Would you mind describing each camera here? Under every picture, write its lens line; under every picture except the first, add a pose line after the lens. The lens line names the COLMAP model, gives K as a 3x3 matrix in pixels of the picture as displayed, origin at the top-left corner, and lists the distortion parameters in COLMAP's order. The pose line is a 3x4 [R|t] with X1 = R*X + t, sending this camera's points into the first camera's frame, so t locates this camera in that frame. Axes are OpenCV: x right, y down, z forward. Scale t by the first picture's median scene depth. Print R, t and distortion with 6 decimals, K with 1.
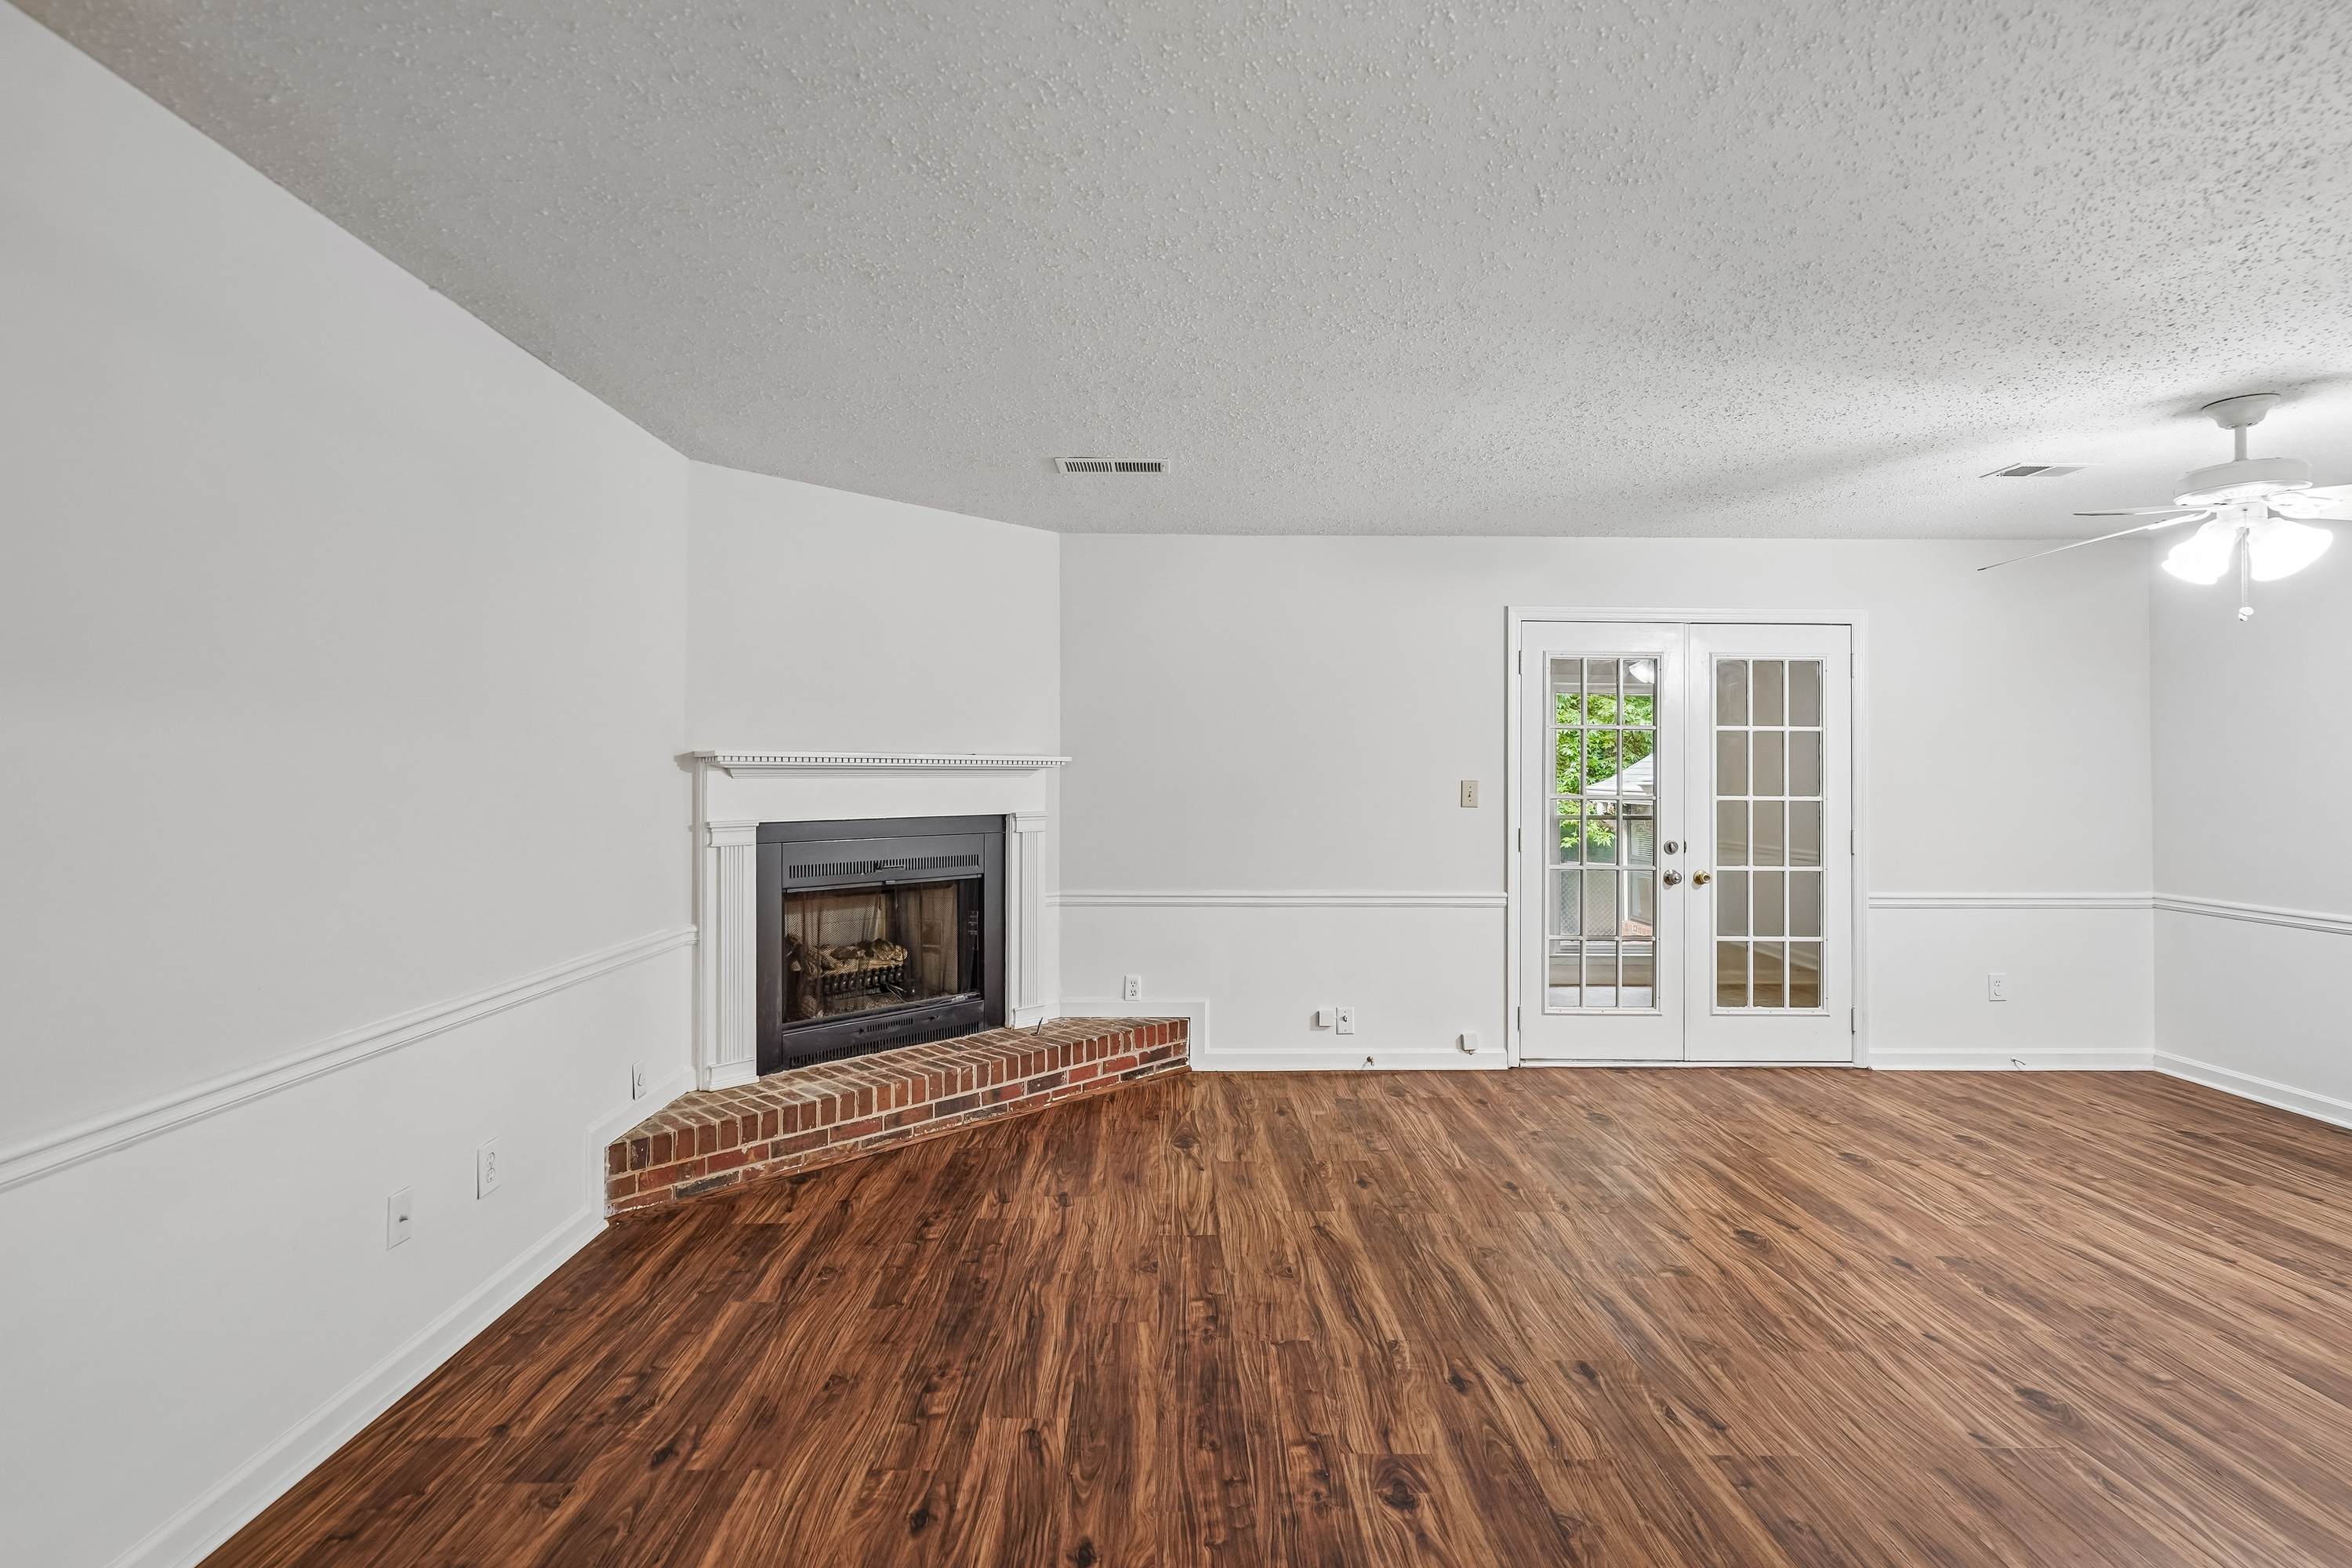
lens RADIAL K [[1119.7, 0, 1143.9], [0, 1119.7, 732.8], [0, 0, 1]] dist [-0.007754, 0.003005]
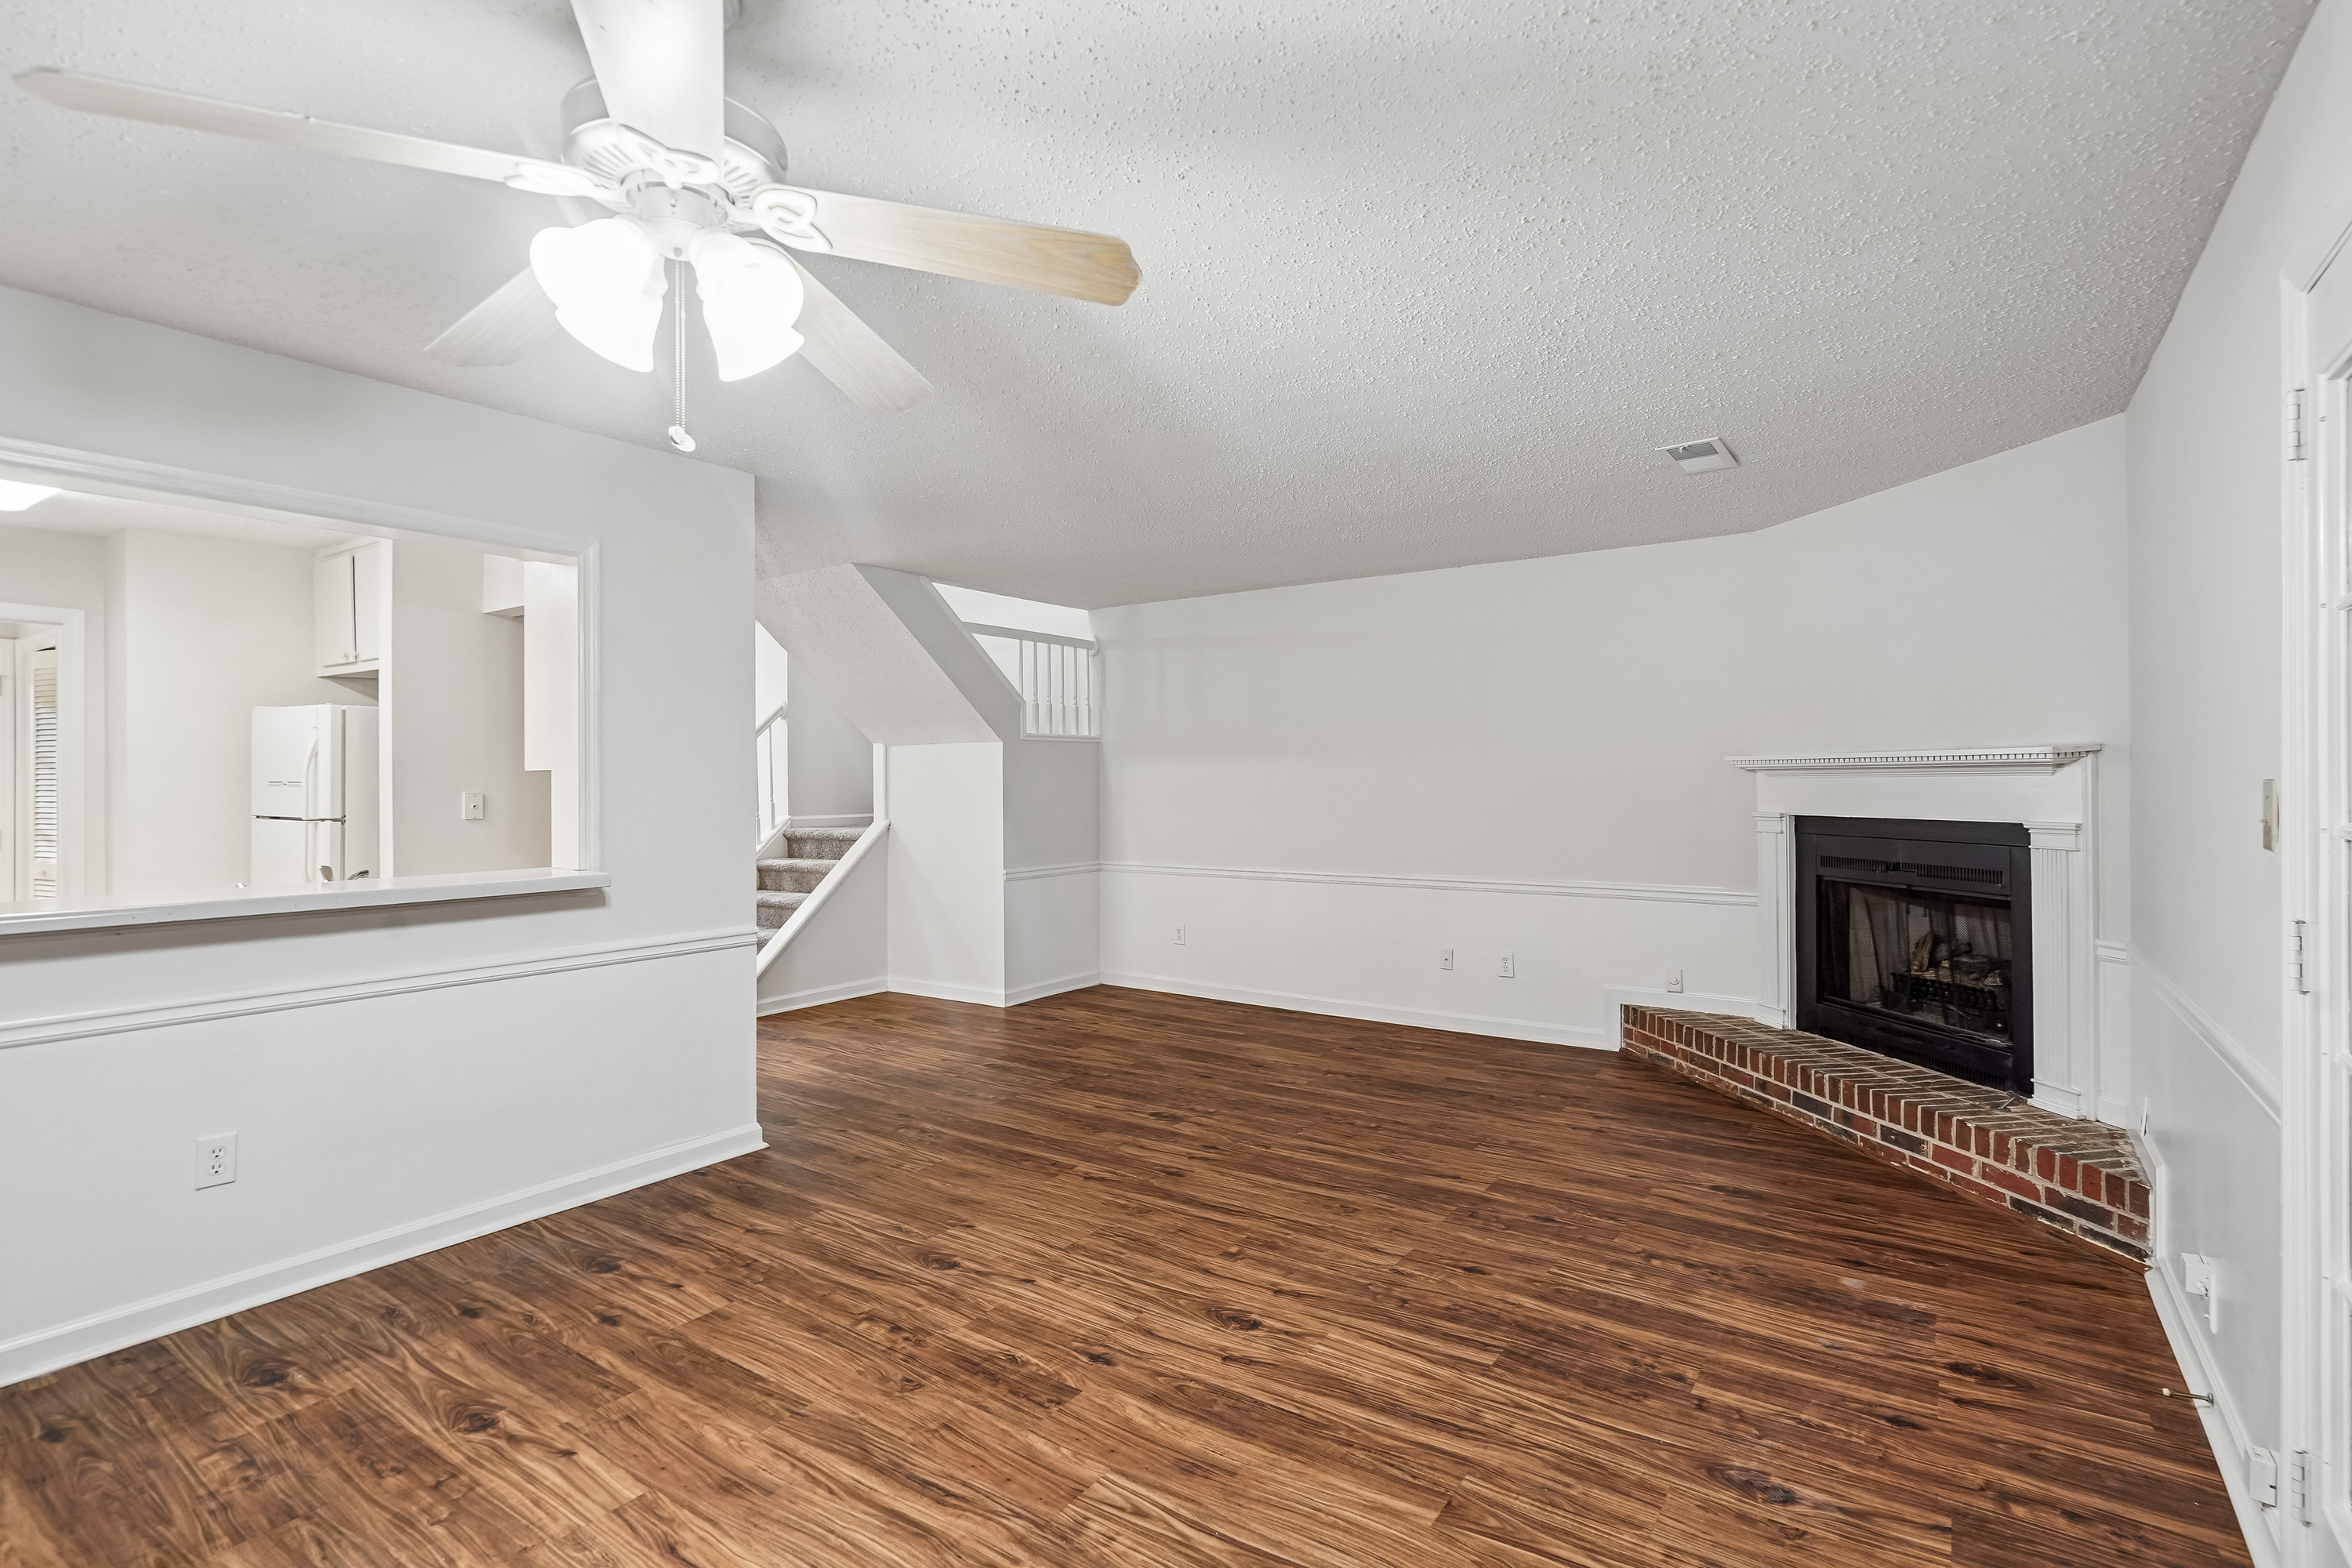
lens RADIAL K [[1119.7, 0, 1190.6], [0, 1119.7, 776.5], [0, 0, 1]] dist [-0.007754, 0.003005]
pose [[-0.556243, -0.003115, -0.831014, 1.101453], [0.034437, 0.999048, -0.026796, 0.056951], [0.830306, -0.043522, -0.555606, 1.267843]]
